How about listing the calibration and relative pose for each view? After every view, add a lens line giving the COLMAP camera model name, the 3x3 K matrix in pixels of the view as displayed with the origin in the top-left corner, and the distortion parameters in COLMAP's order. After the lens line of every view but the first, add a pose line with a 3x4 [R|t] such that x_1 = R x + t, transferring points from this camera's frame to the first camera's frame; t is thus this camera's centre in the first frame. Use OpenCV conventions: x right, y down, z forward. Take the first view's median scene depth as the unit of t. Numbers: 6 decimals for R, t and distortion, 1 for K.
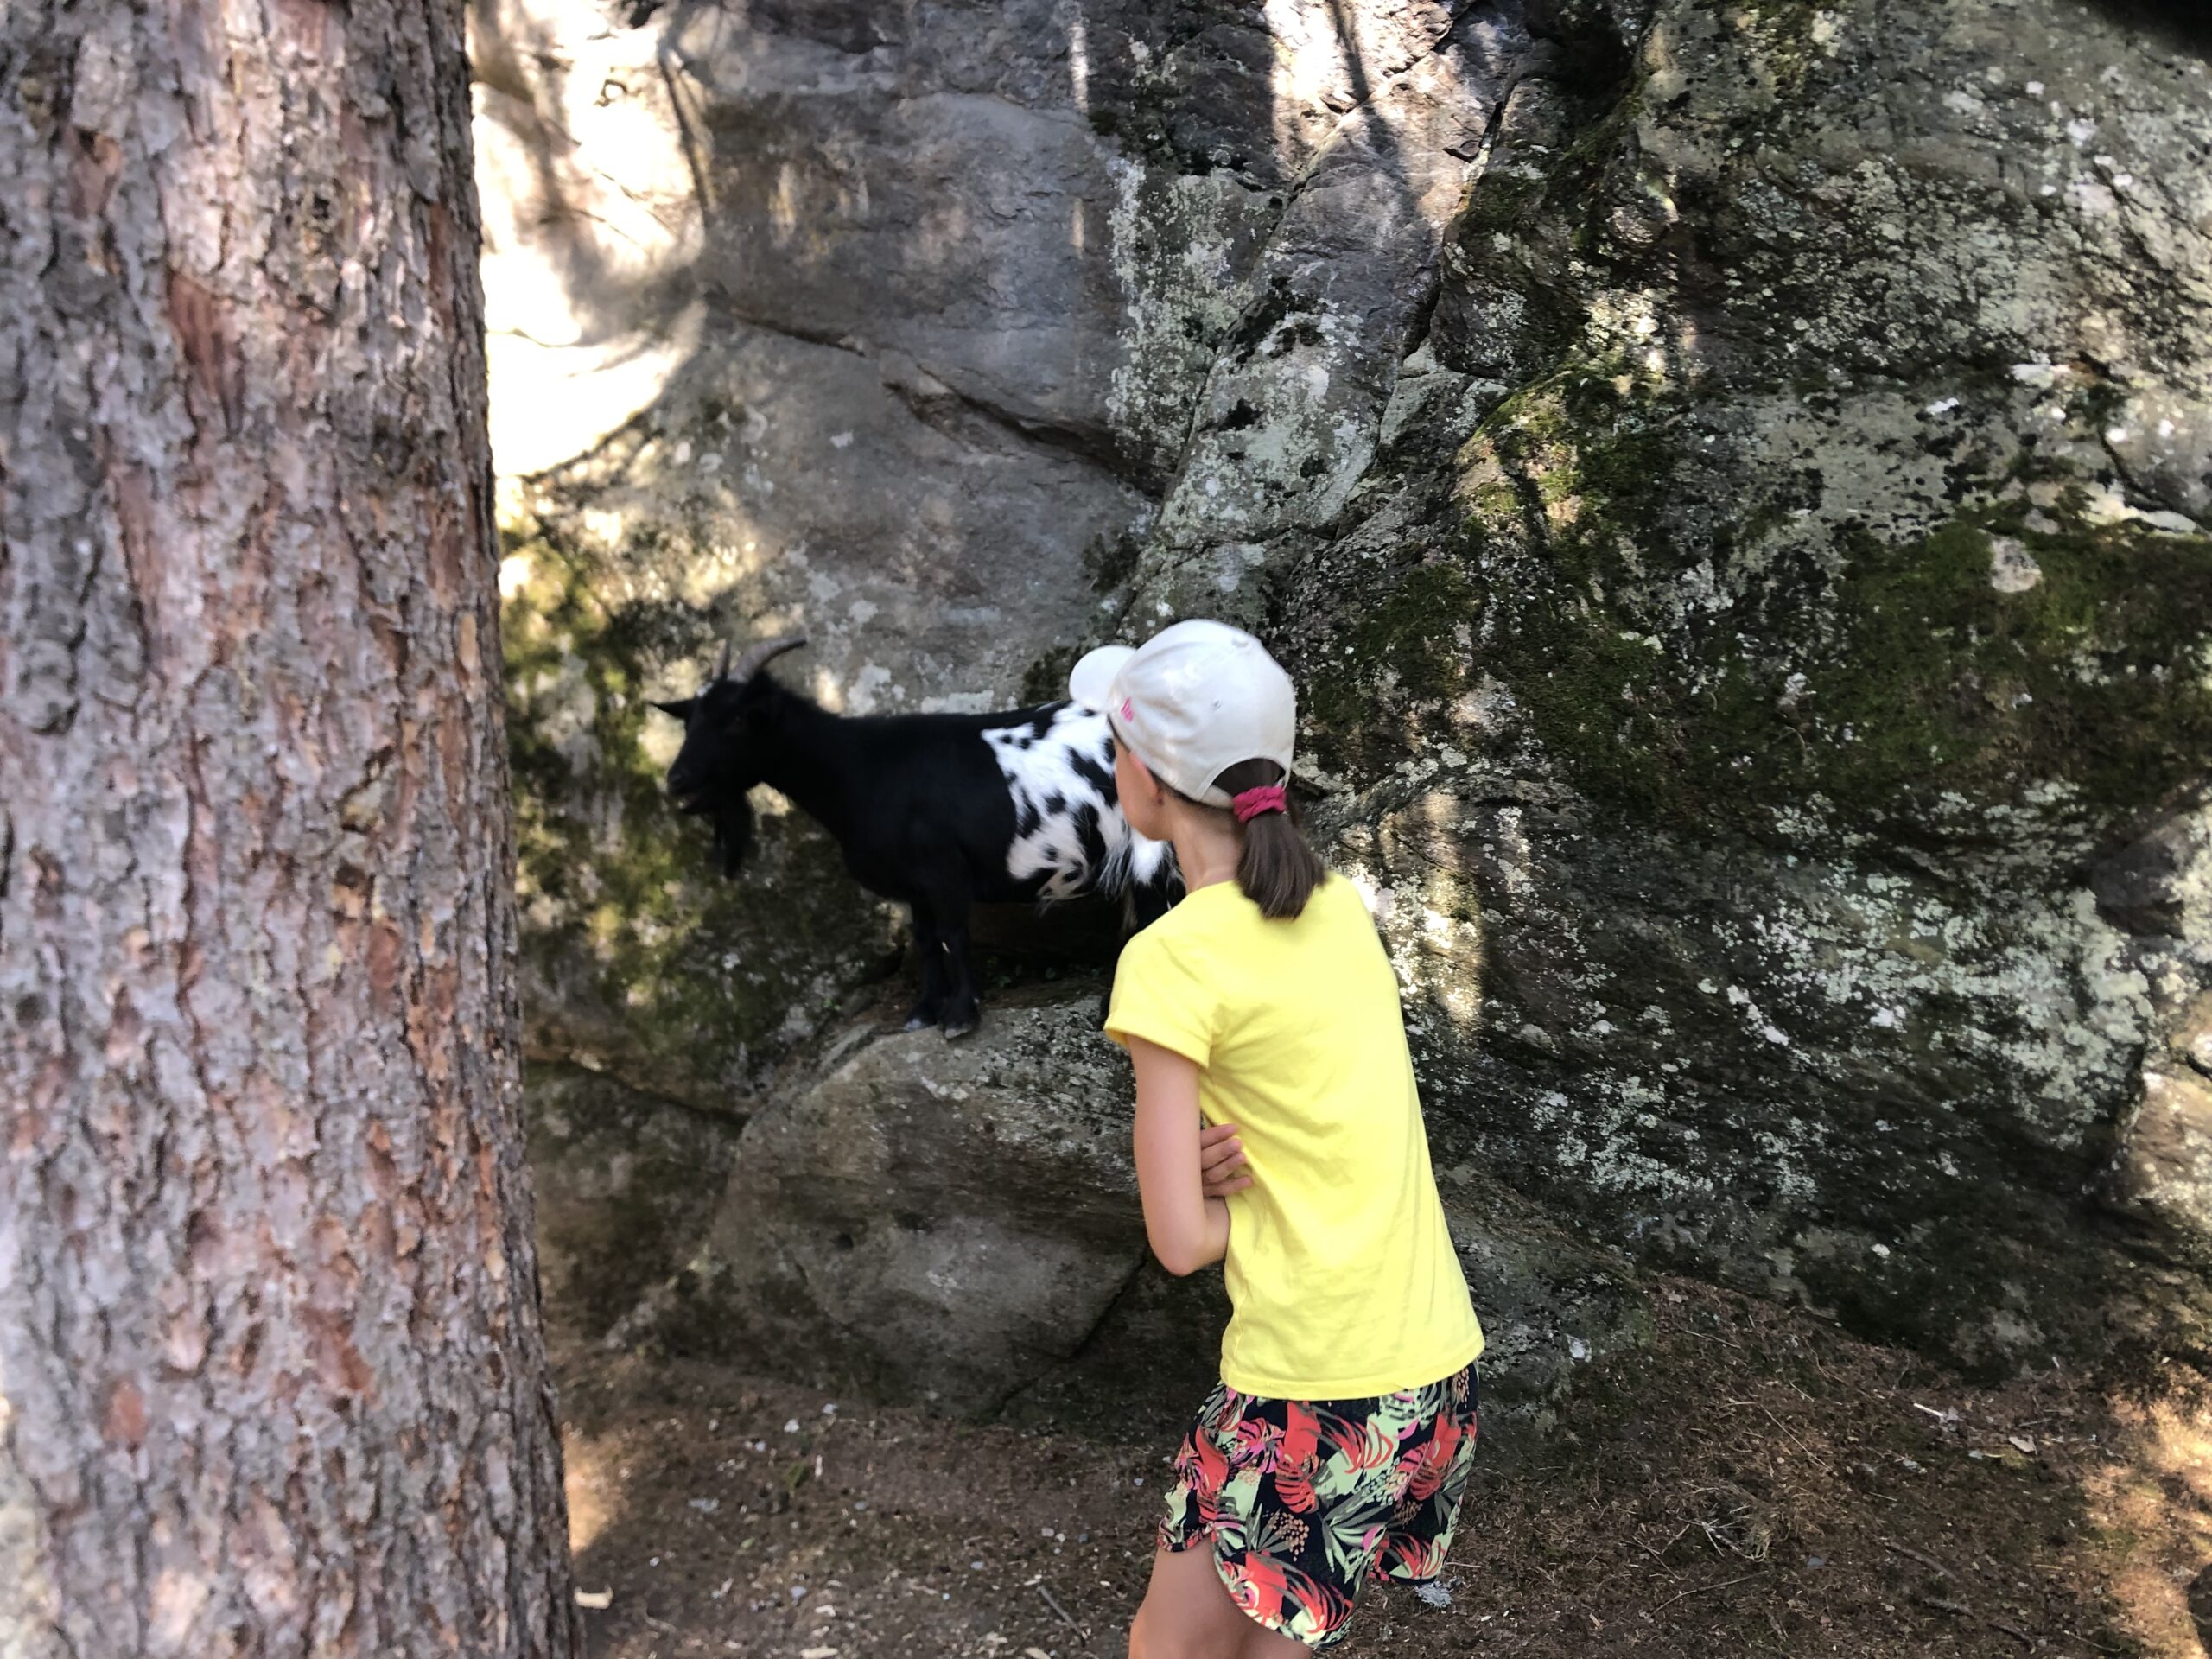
lens RADIAL K [[1784.4, 0, 895.5], [0, 1784.4, 824.4], [0, 0, 1]] dist [0.102786, -0.097647]
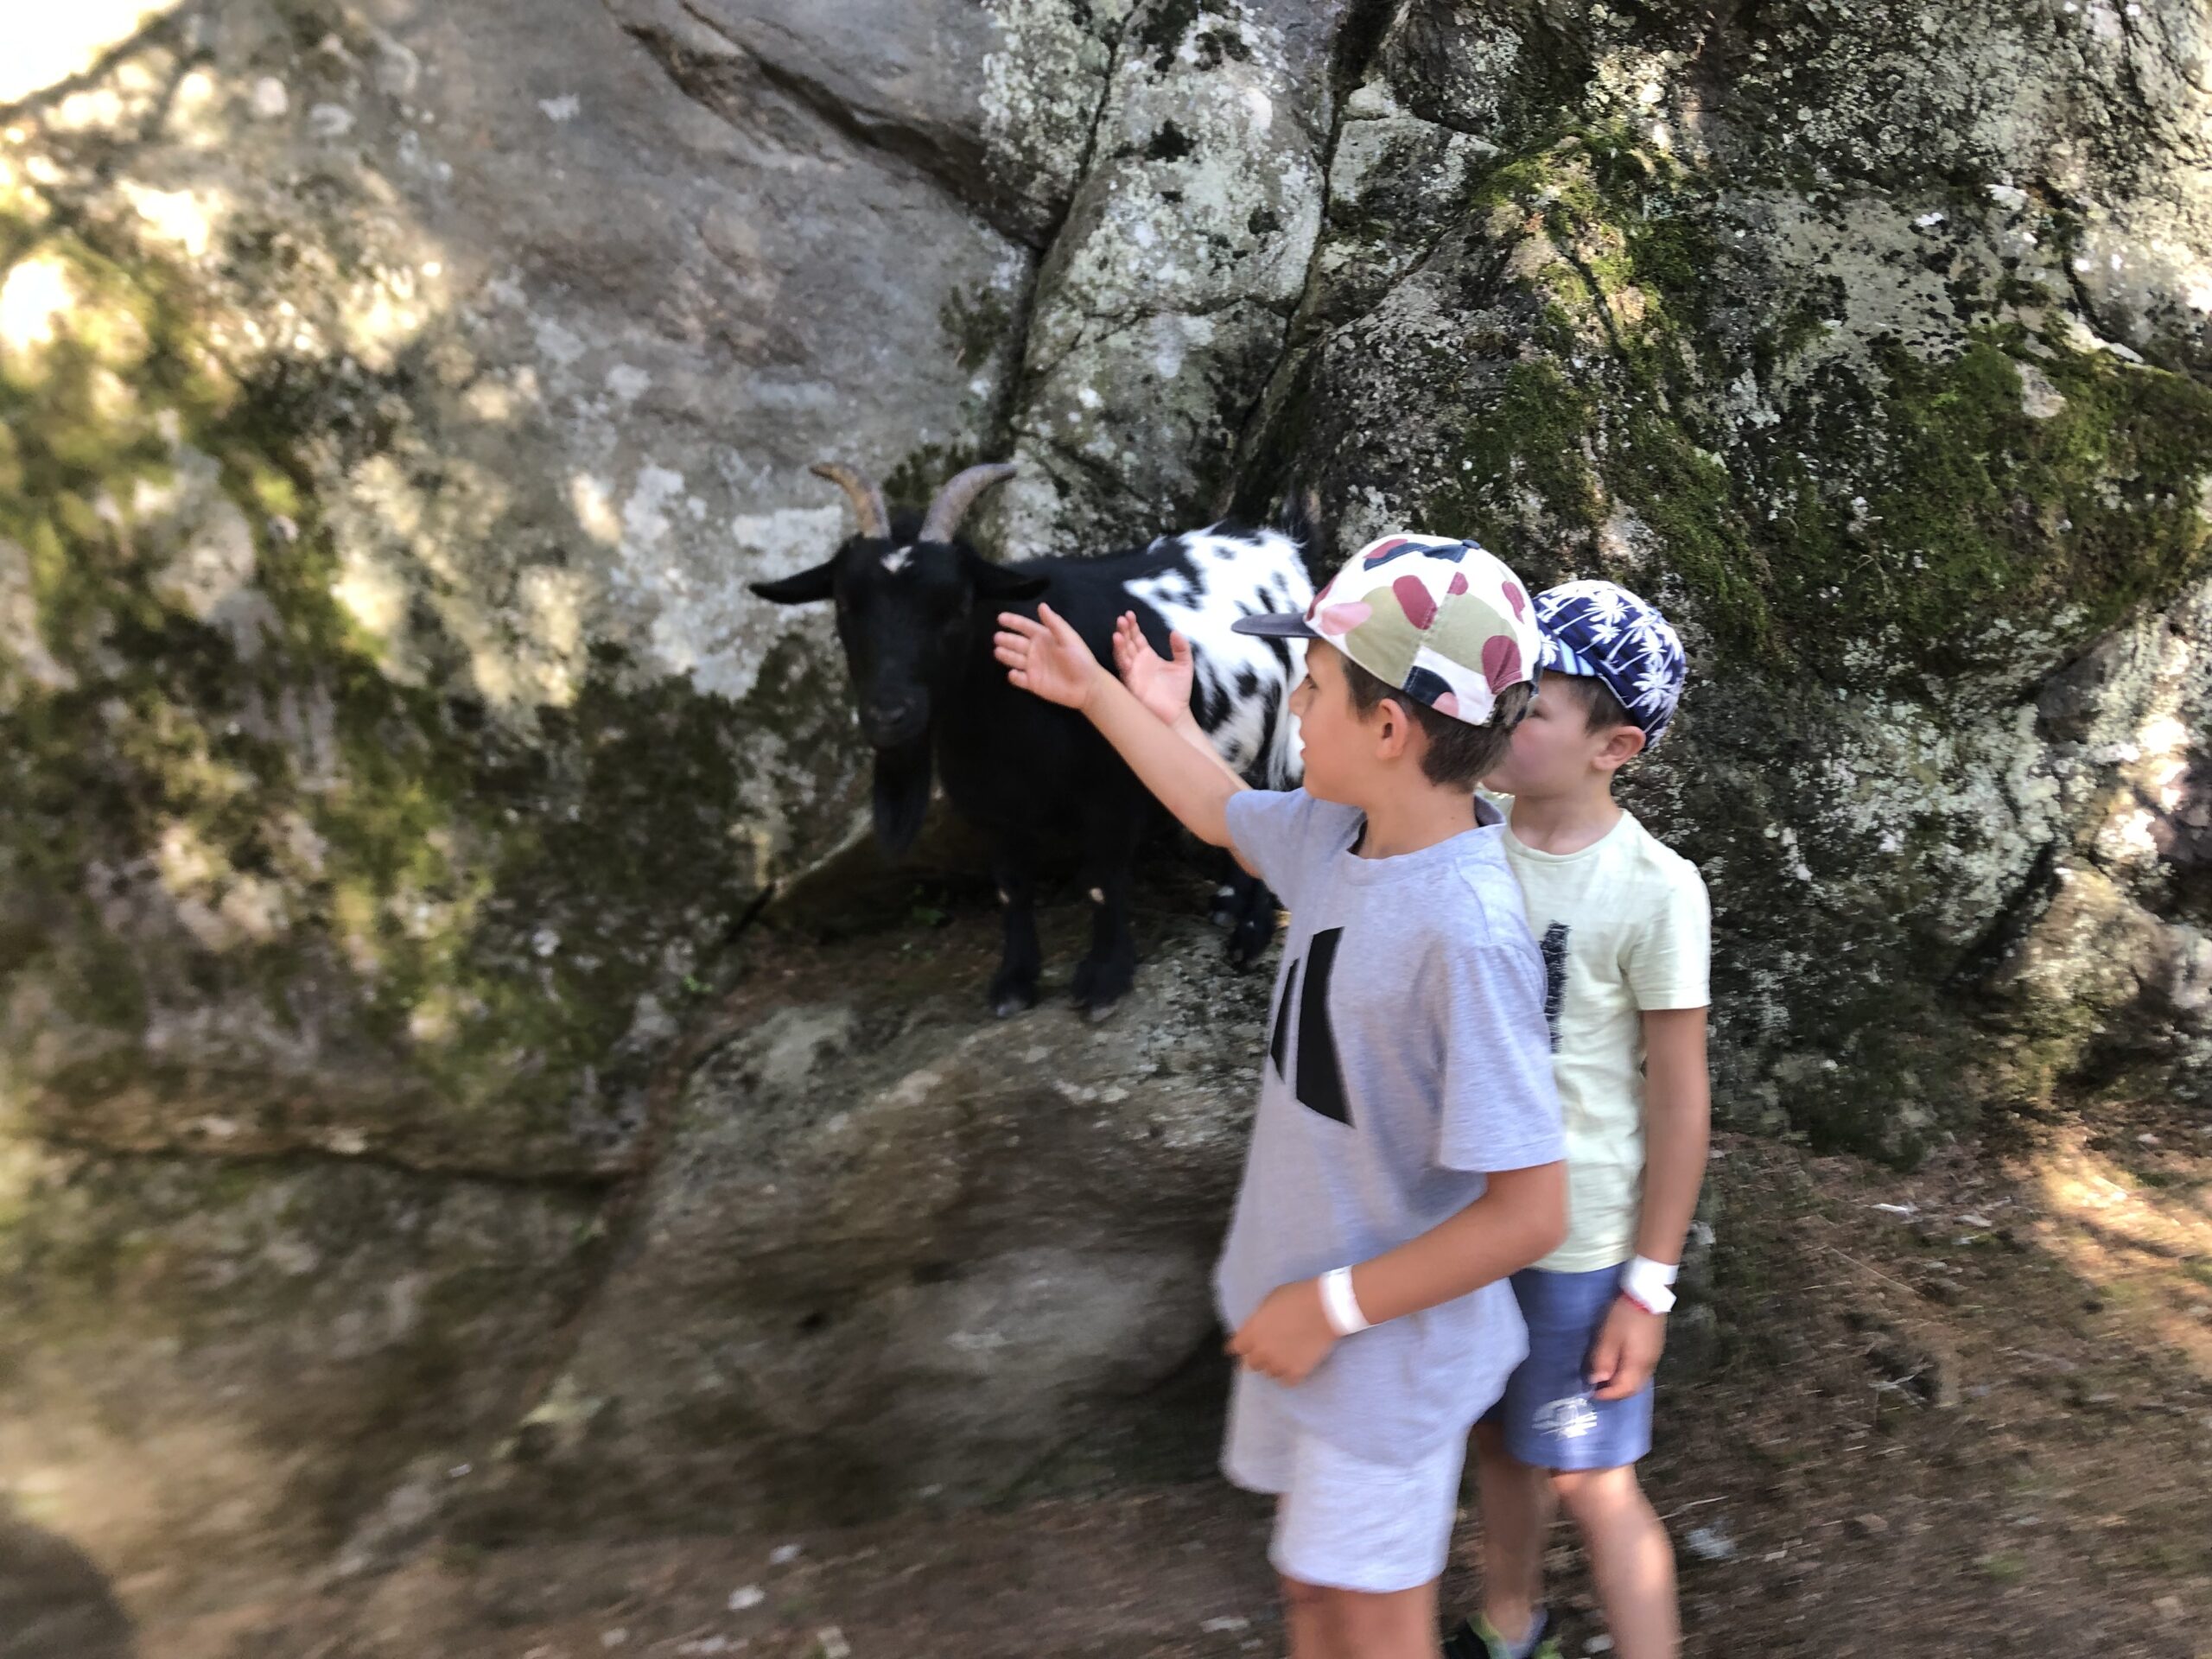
lens RADIAL K [[1961.2, 0, 1106.0], [0, 1961.2, 829.5], [0, 0, 1]] dist [0.027692, -0.011515]
pose [[0.780528, -0.110170, 0.615336, -0.393429], [0.038772, 0.990984, 0.128245, -0.048950], [-0.623917, -0.076241, 0.777763, 0.363172]]
